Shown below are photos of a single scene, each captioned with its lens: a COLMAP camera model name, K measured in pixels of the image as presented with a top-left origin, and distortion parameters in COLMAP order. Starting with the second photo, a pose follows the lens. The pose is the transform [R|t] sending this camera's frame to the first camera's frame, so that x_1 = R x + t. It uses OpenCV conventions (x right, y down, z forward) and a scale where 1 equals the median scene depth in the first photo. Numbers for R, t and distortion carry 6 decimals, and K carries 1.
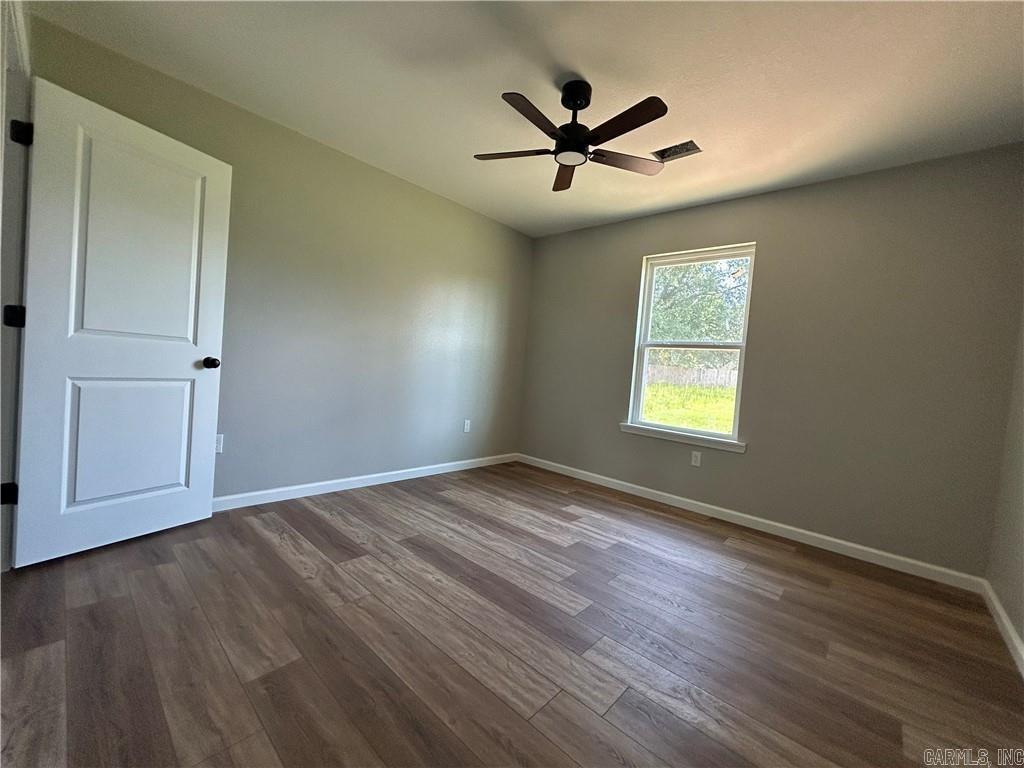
lens RADIAL K [[412.8, 0, 512.0], [0, 412.8, 384.0], [0, 0, 1]] dist [-0.001434, 0.000275]
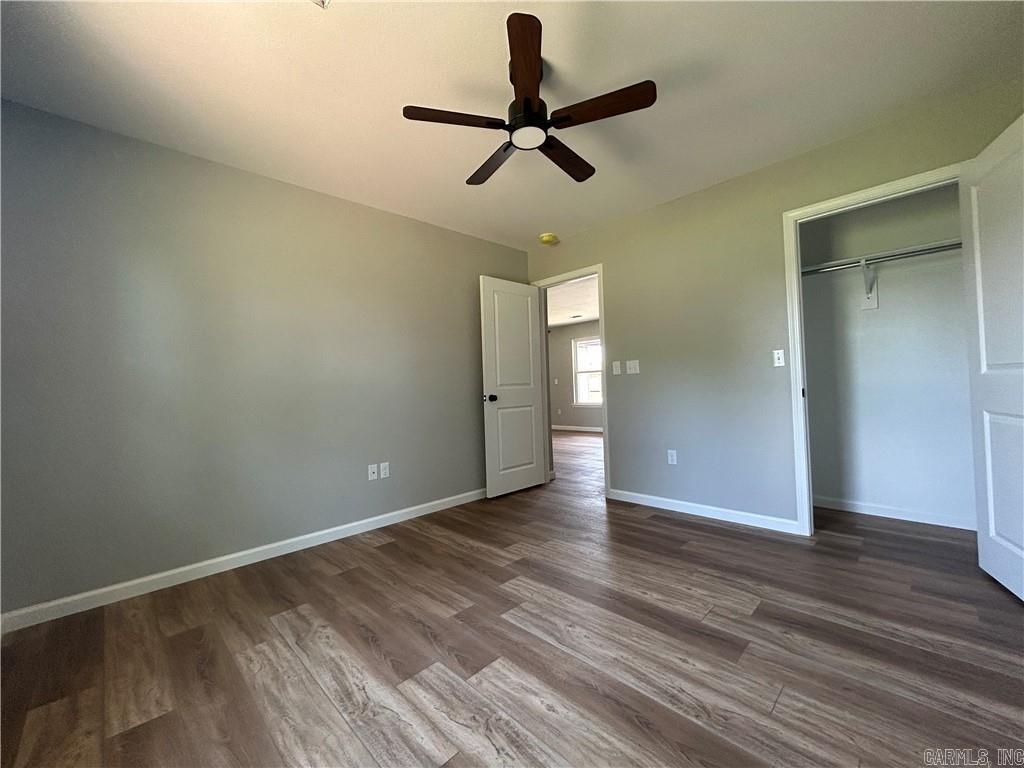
lens RADIAL K [[392.5, 0, 530.0], [0, 392.5, 385.8], [0, 0, 1]] dist [-0.000140, 0.000160]
pose [[-0.998908, -0.043527, 0.016998, 0.100032], [-0.042829, 0.998303, 0.039468, -0.058870], [-0.018687, 0.038697, -0.999076, 1.747957]]
